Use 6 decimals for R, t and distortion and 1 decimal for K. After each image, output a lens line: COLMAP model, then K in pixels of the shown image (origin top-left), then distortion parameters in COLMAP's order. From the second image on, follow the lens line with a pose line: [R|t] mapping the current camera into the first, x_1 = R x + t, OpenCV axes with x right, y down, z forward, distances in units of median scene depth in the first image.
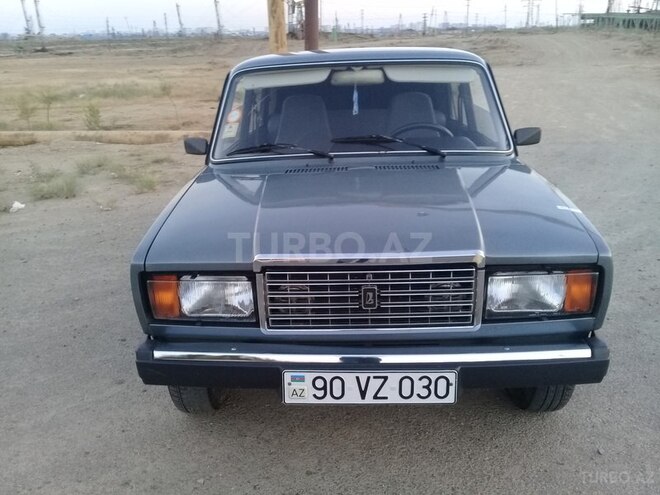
lens RADIAL K [[616.3, 0, 327.6], [0, 616.3, 243.7], [0, 0, 1]] dist [0.023543, 0.000000]
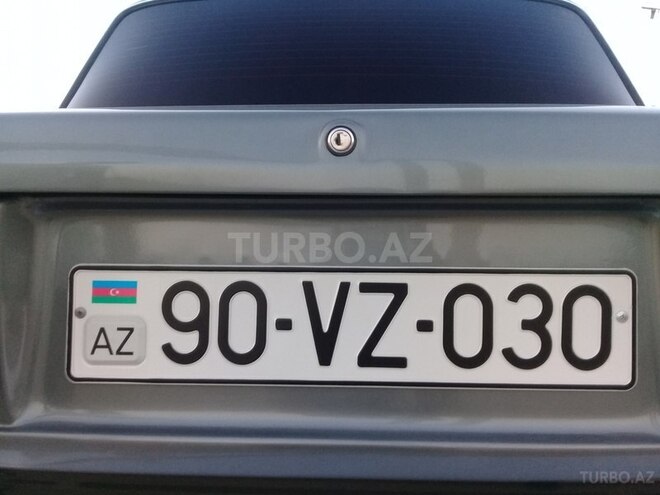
lens RADIAL K [[591.7, 0, 344.8], [0, 591.7, 227.6], [0, 0, 1]] dist [0.063327, -0.003413]
pose [[0.999619, 0.026122, -0.008966, 0.067994], [-0.027533, 0.968030, -0.249320, 0.259860], [0.002167, 0.249472, 0.968380, 0.701666]]
